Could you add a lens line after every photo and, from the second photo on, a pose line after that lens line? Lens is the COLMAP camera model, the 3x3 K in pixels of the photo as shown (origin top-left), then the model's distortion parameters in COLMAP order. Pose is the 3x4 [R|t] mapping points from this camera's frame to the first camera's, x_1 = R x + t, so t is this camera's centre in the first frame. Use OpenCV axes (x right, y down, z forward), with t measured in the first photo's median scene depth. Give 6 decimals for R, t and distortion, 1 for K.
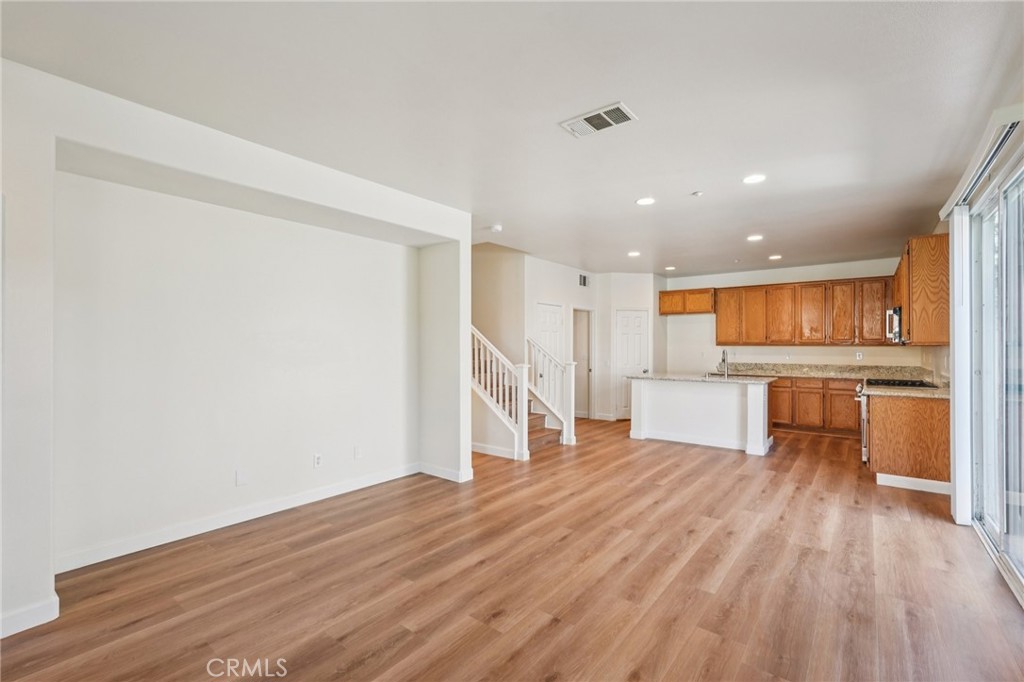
lens RADIAL K [[448.3, 0, 510.5], [0, 448.3, 342.5], [0, 0, 1]] dist [-0.014150, 0.005011]
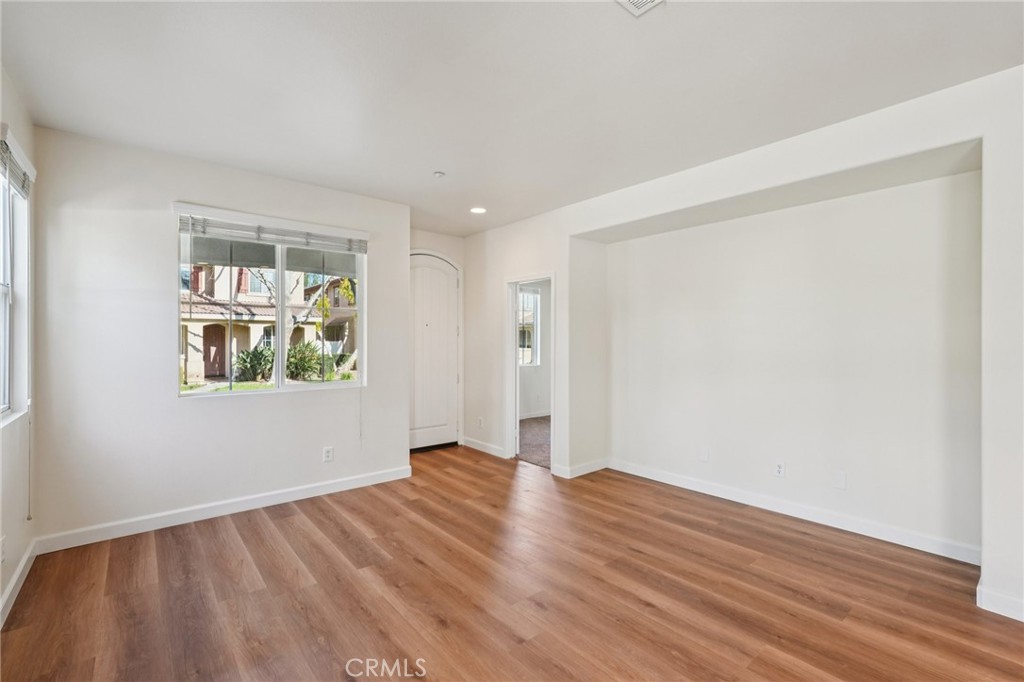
lens RADIAL K [[448.3, 0, 510.0], [0, 448.3, 341.4], [0, 0, 1]] dist [-0.014150, 0.005011]
pose [[-0.192894, 0.000660, -0.981219, 0.754106], [0.004929, 0.999988, -0.000297, 0.007566], [0.981207, -0.004894, -0.192895, 0.872032]]
